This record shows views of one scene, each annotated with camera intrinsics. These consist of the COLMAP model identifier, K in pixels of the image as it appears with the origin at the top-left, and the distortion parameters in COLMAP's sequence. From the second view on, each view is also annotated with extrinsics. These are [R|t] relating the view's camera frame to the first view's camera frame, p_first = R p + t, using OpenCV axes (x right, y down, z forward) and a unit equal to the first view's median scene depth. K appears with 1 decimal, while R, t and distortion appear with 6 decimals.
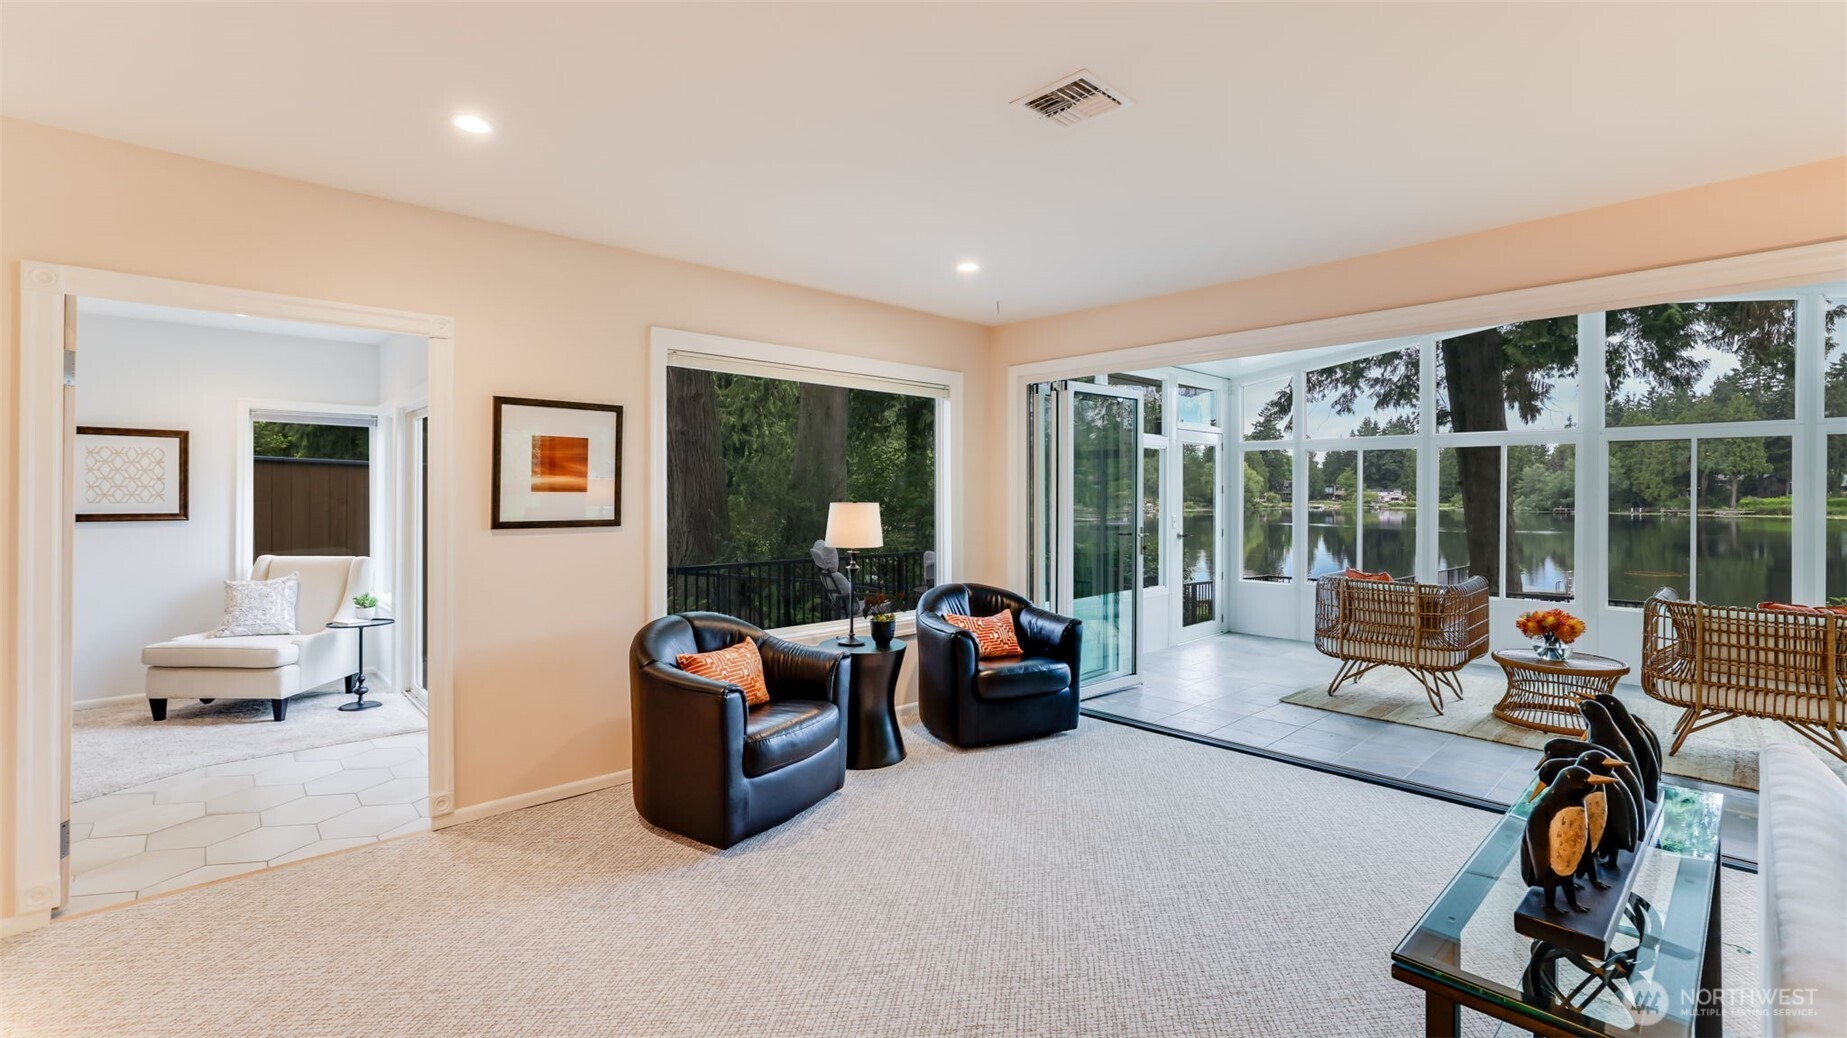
lens RADIAL K [[796.7, 0, 903.3], [0, 796.7, 498.6], [0, 0, 1]] dist [-0.047619, 0.017866]
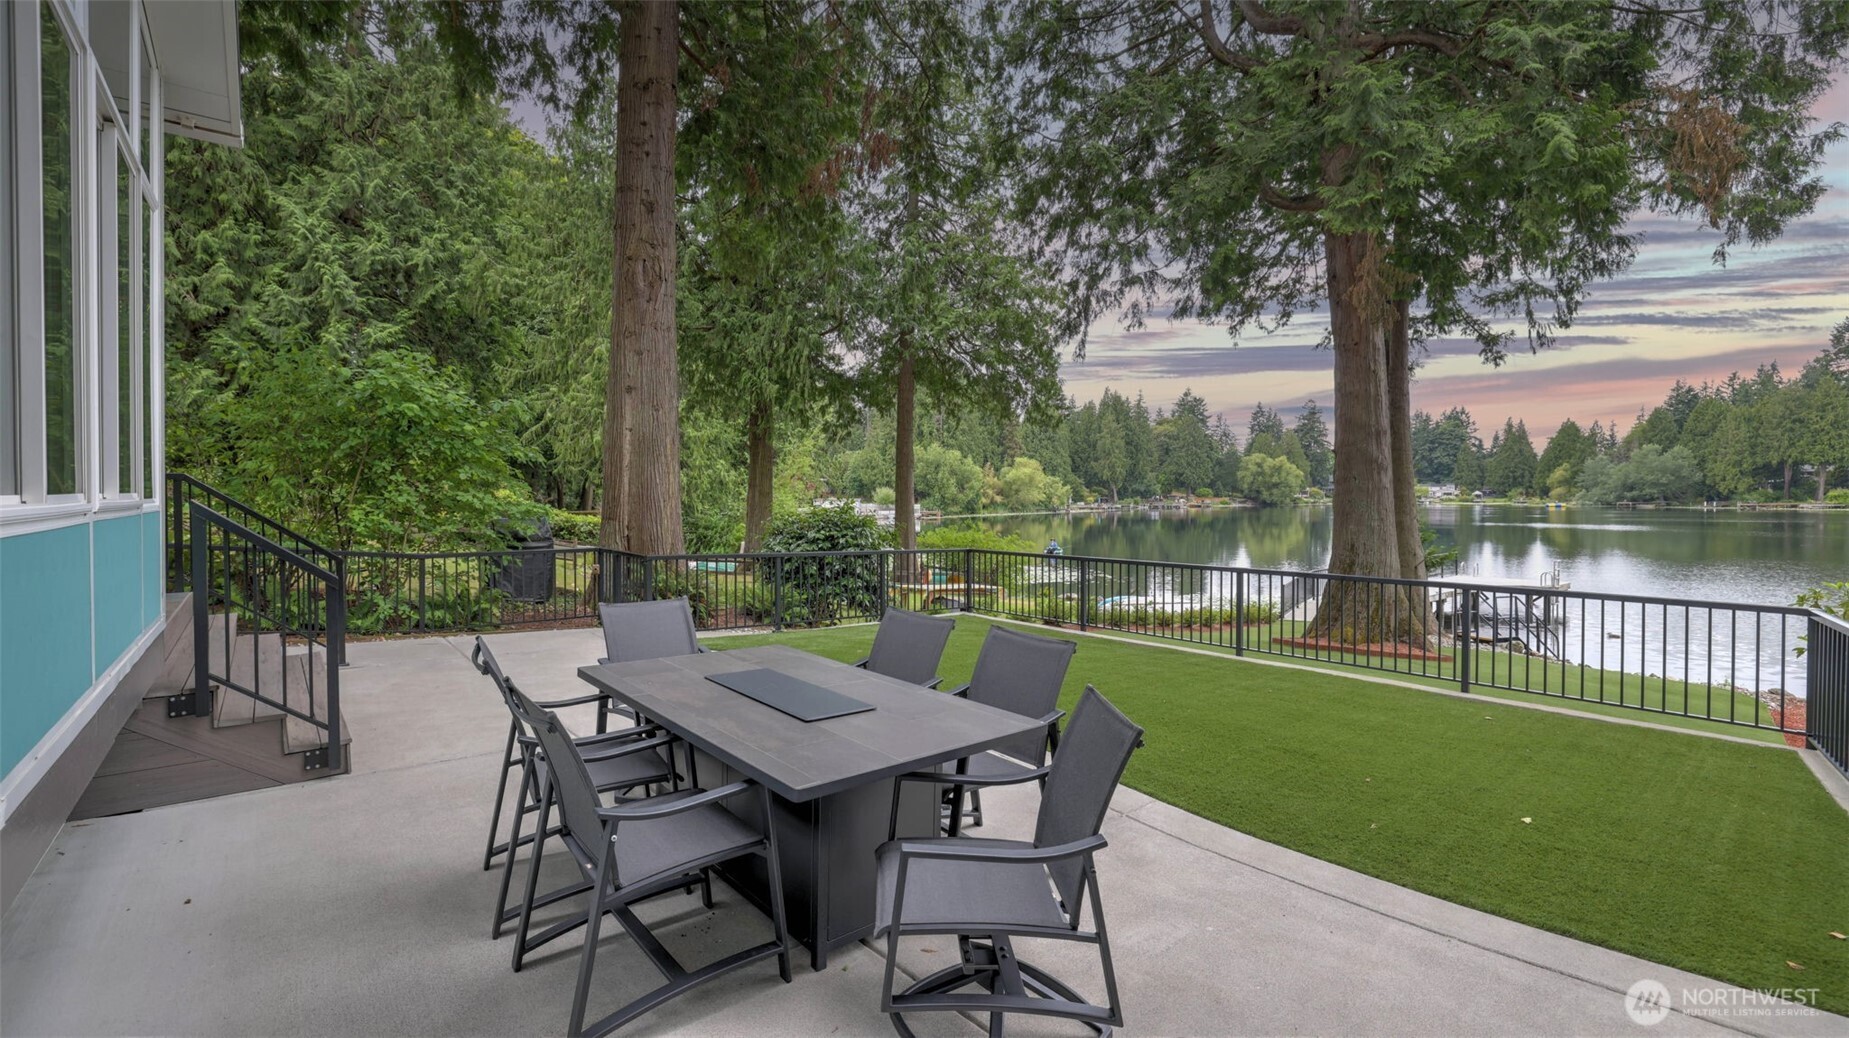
lens RADIAL K [[799.2, 0, 909.9], [0, 799.2, 511.0], [0, 0, 1]] dist [-0.044045, 0.015862]
pose [[0.998769, -0.003135, -0.049501, 1.177873], [0.003953, 0.999857, 0.016434, 0.139896], [0.049442, -0.016610, 0.998639, 0.771087]]
